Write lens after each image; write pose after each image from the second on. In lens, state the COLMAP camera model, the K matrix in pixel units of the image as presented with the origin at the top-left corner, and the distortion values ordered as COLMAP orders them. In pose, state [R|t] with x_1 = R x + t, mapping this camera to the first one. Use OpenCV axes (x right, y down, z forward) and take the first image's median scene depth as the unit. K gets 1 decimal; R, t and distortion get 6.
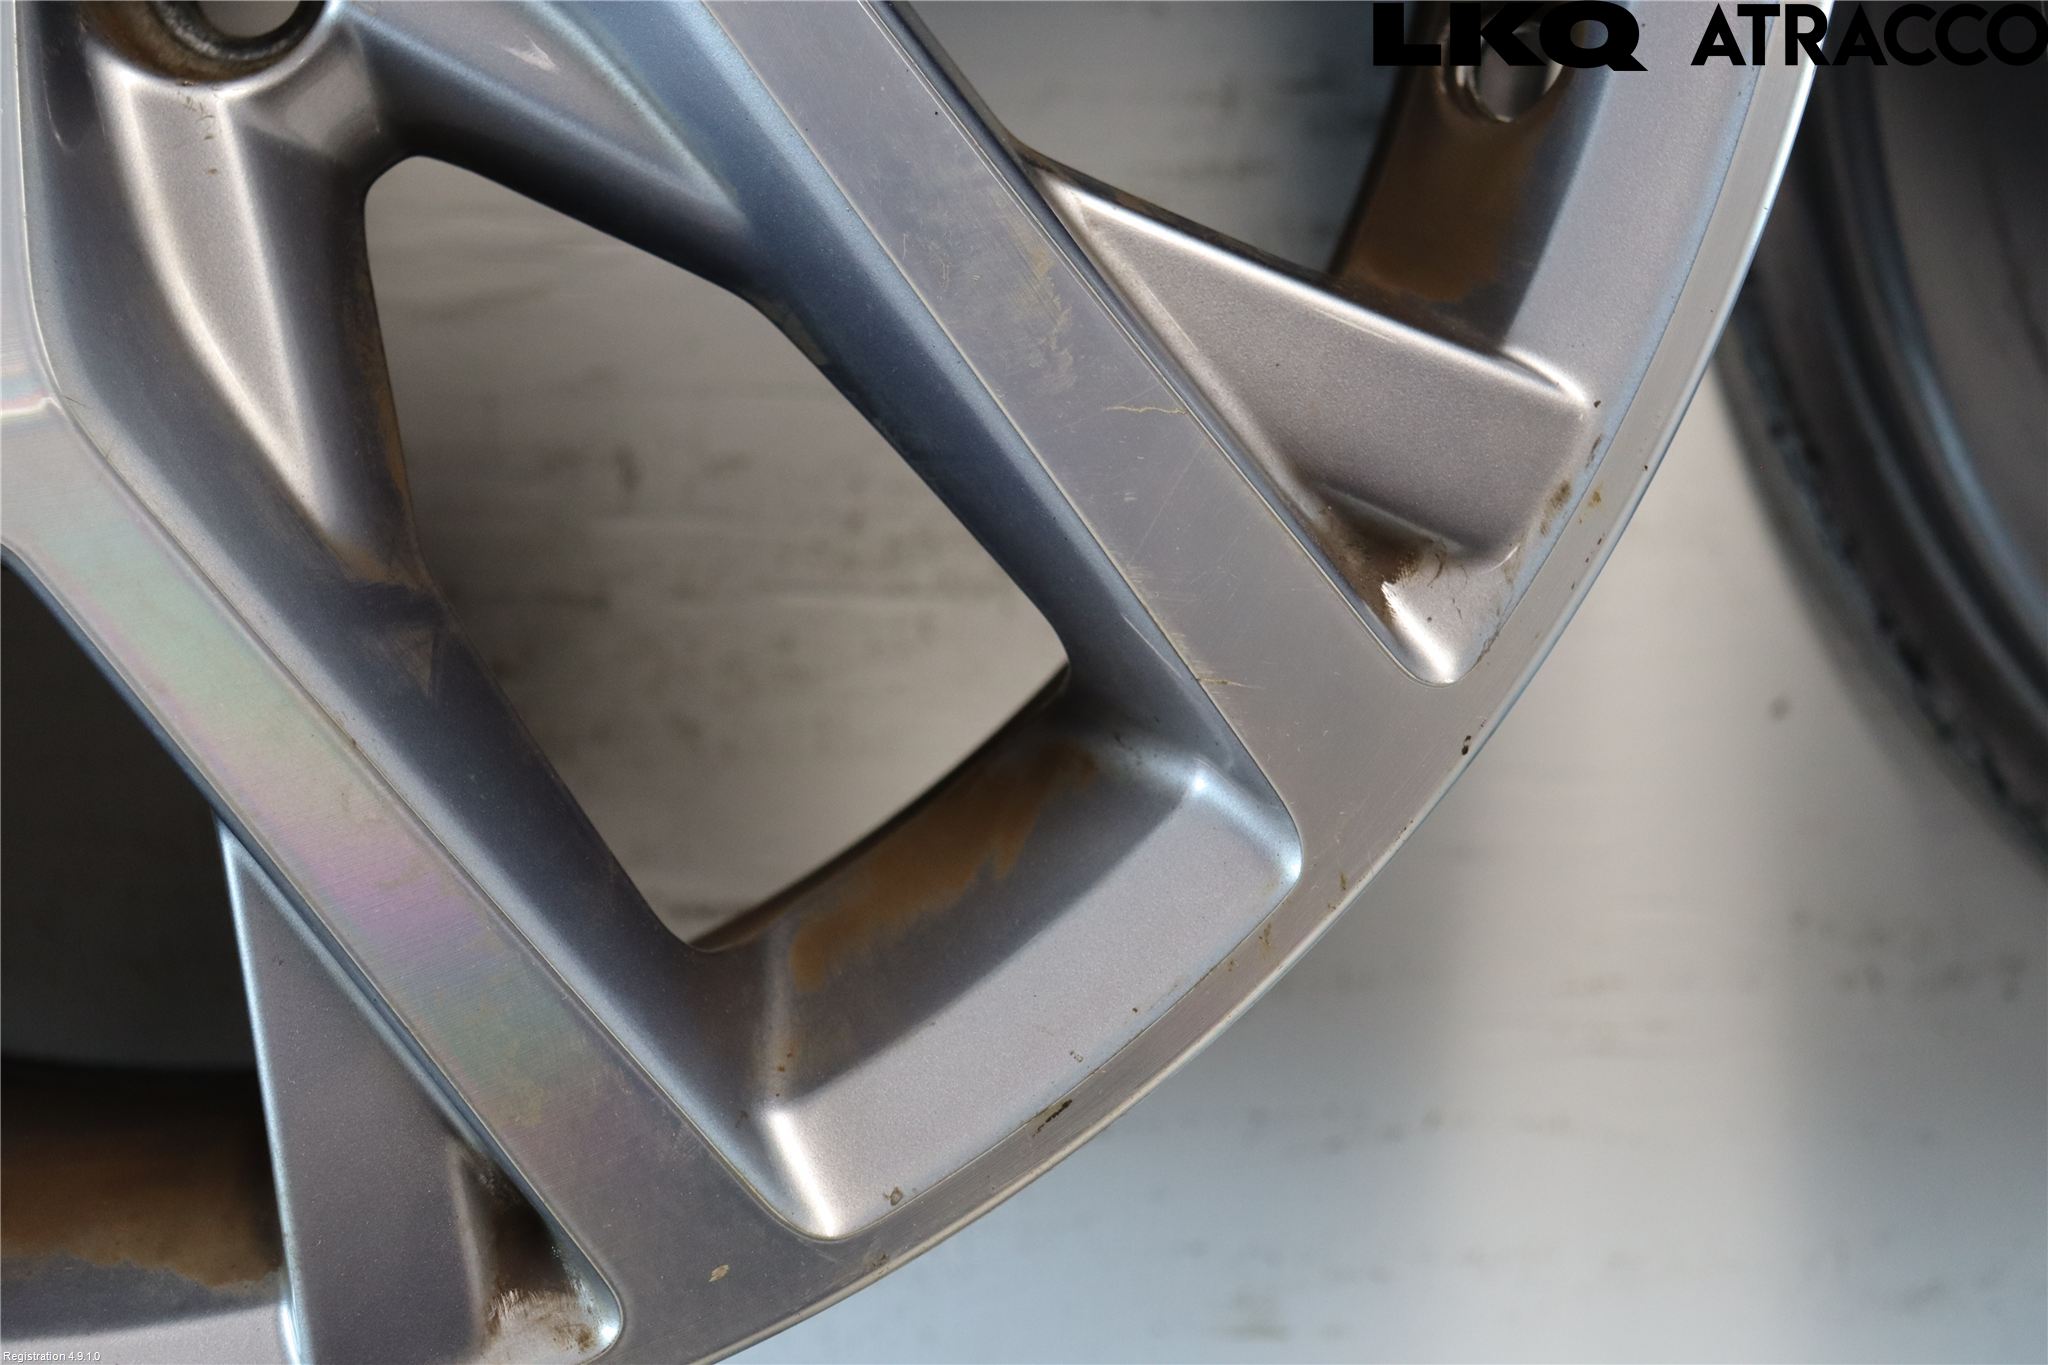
lens RADIAL K [[3494.0, 0, 1024.0], [0, 3494.0, 682.5], [0, 0, 1]] dist [0.042672, 0.064139]
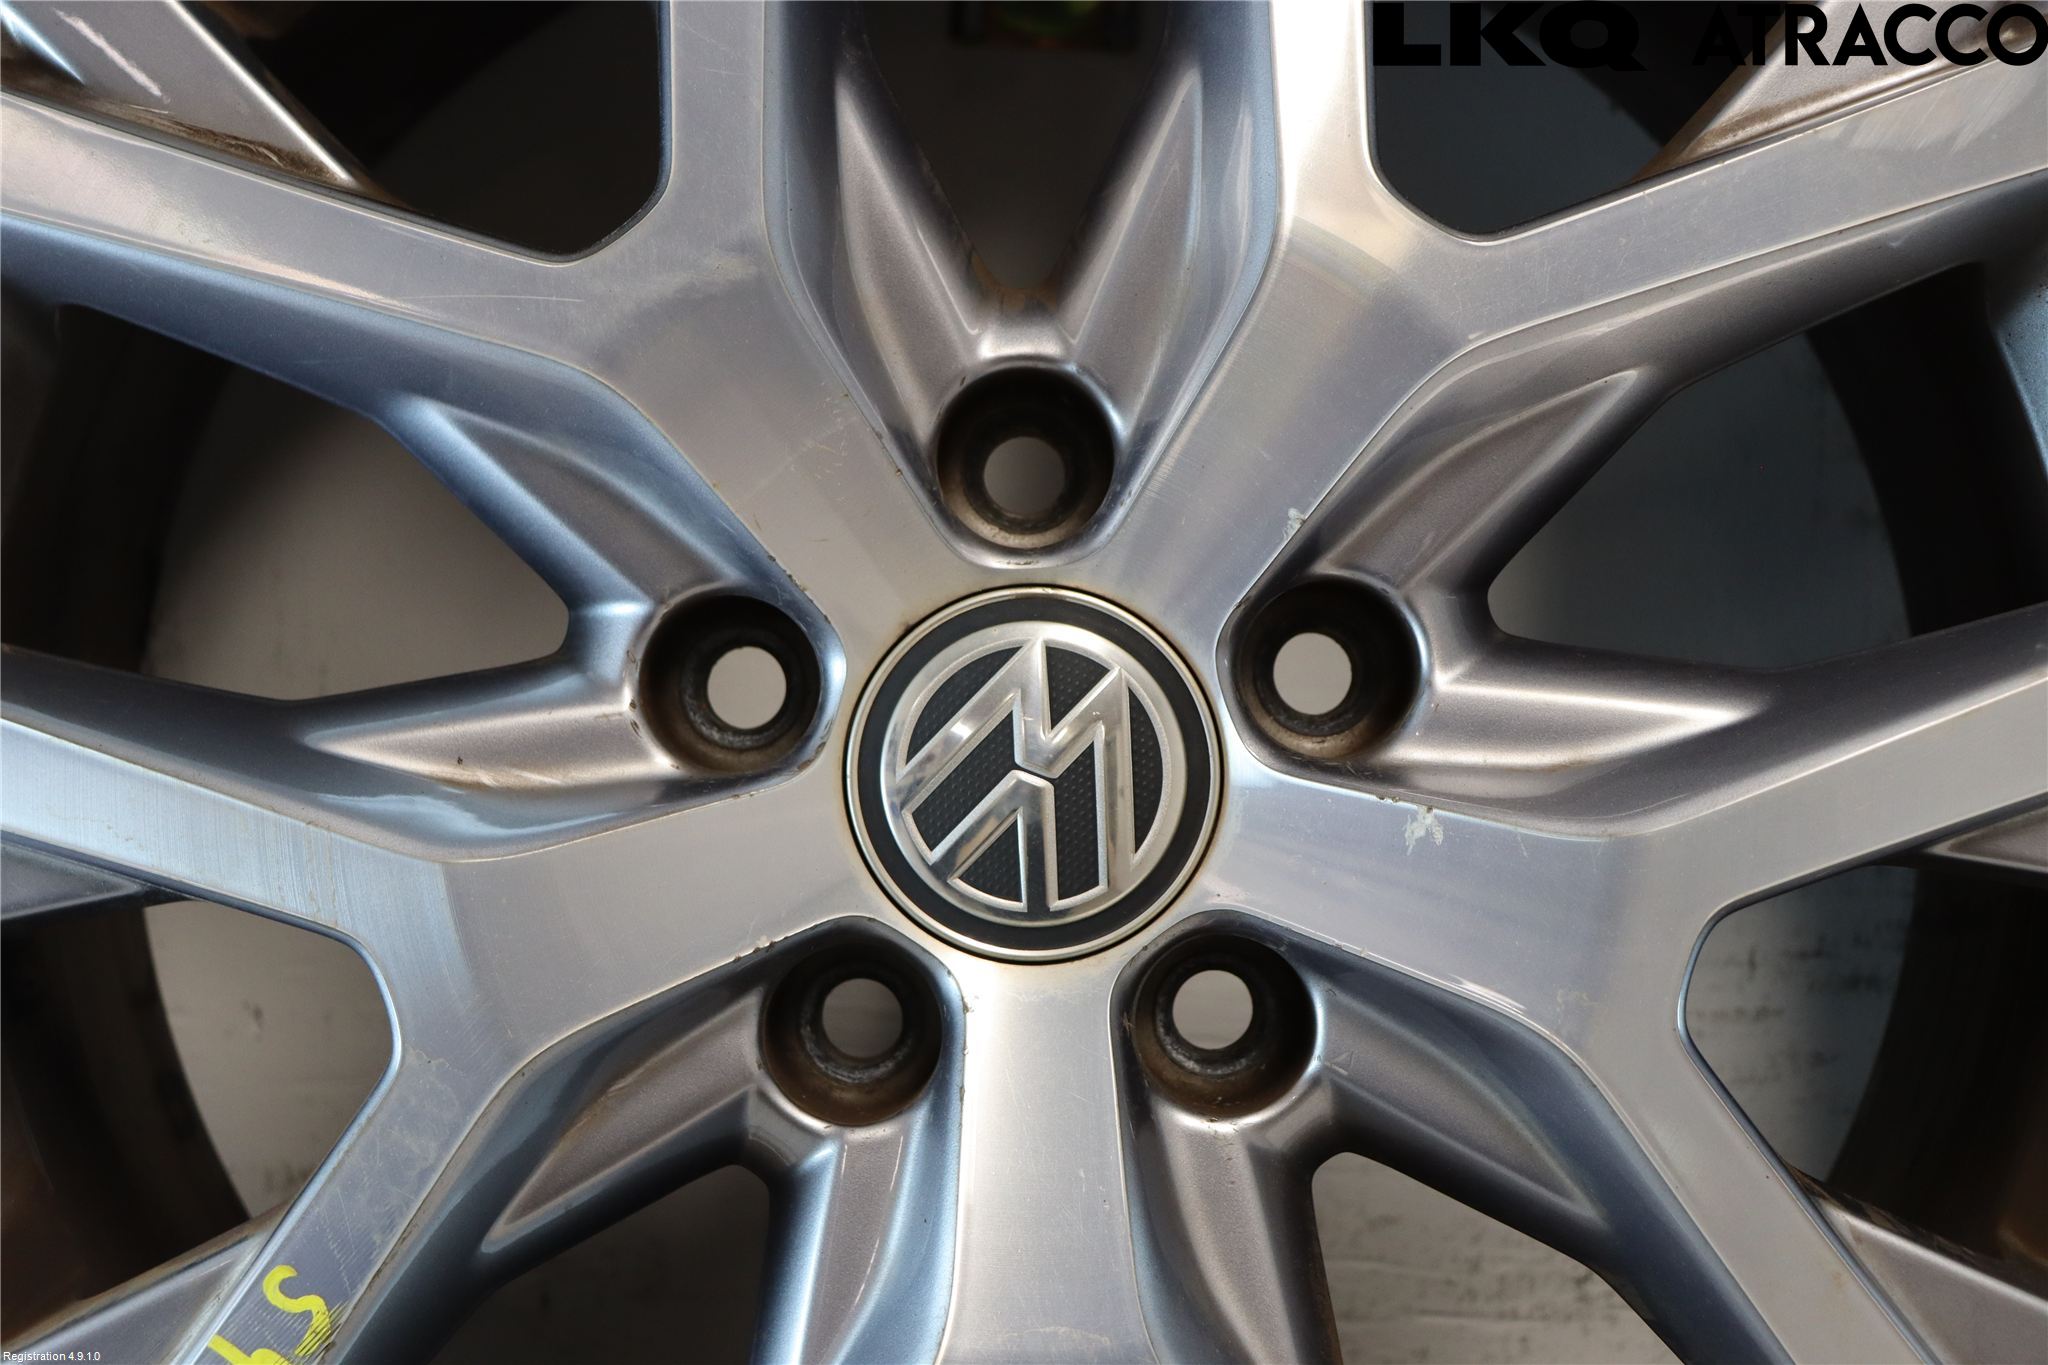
lens RADIAL K [[2784.8, 0, 1022.4], [0, 2784.8, 729.6], [0, 0, 1]] dist [-0.007785, 0.063435]
pose [[0.999511, 0.014048, -0.027952, -0.284987], [-0.016326, 0.996415, -0.083007, -0.232322], [0.026685, 0.083423, 0.996157, -0.161968]]
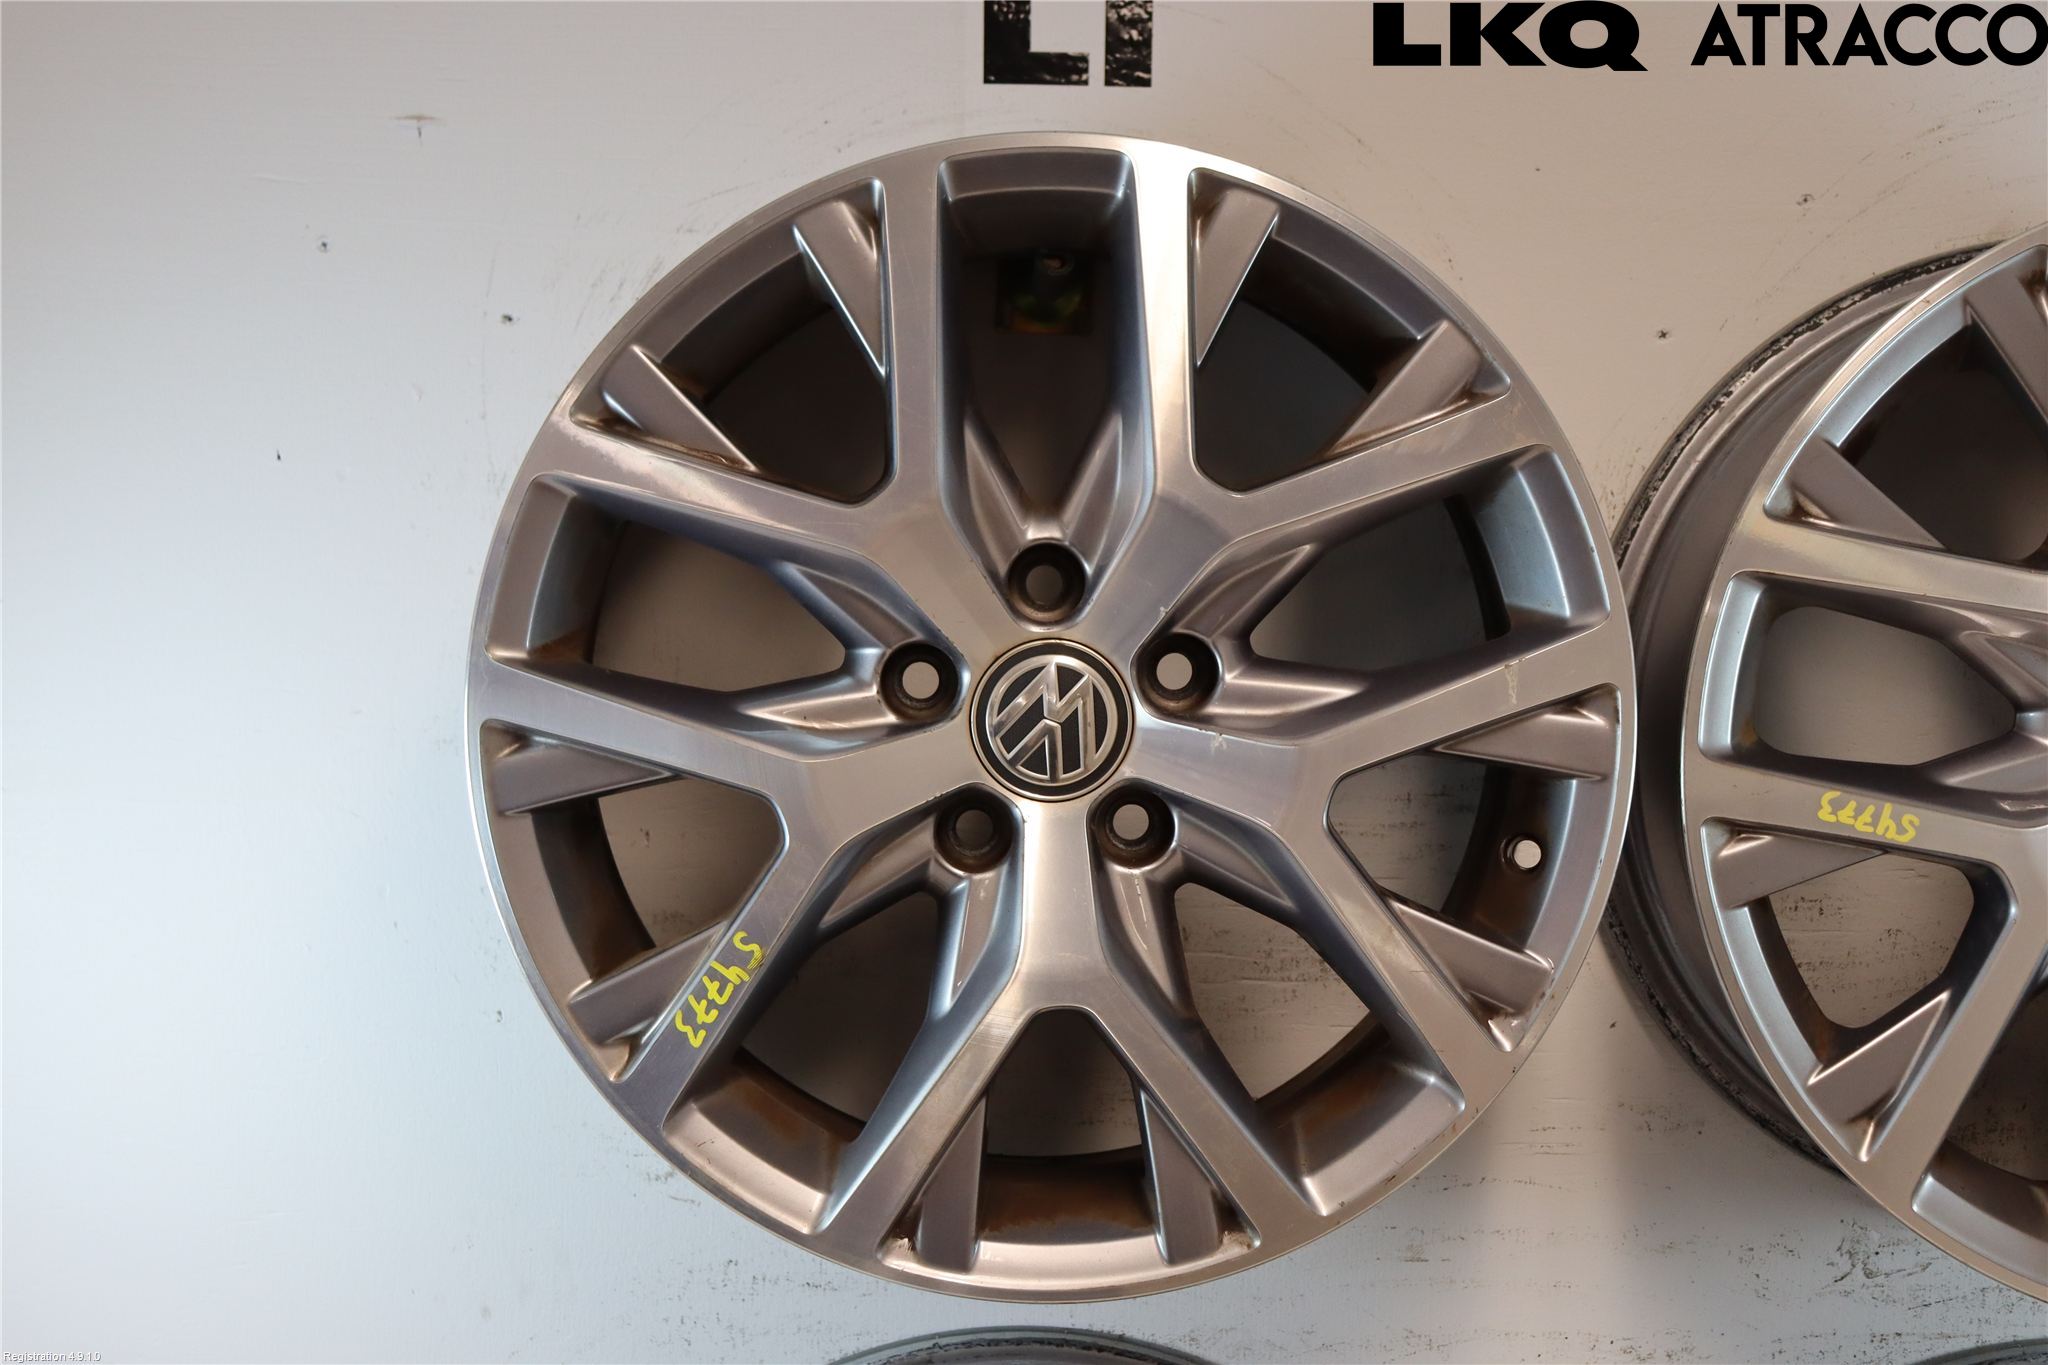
lens RADIAL K [[2788.6, 0, 1024.0], [0, 2788.6, 682.5], [0, 0, 1]] dist [0.024572, 0.028093]
pose [[0.999959, 0.004440, -0.007923, -0.317750], [-0.004801, 0.998927, -0.046069, -0.222860], [0.007710, 0.046105, 0.998907, -1.666308]]
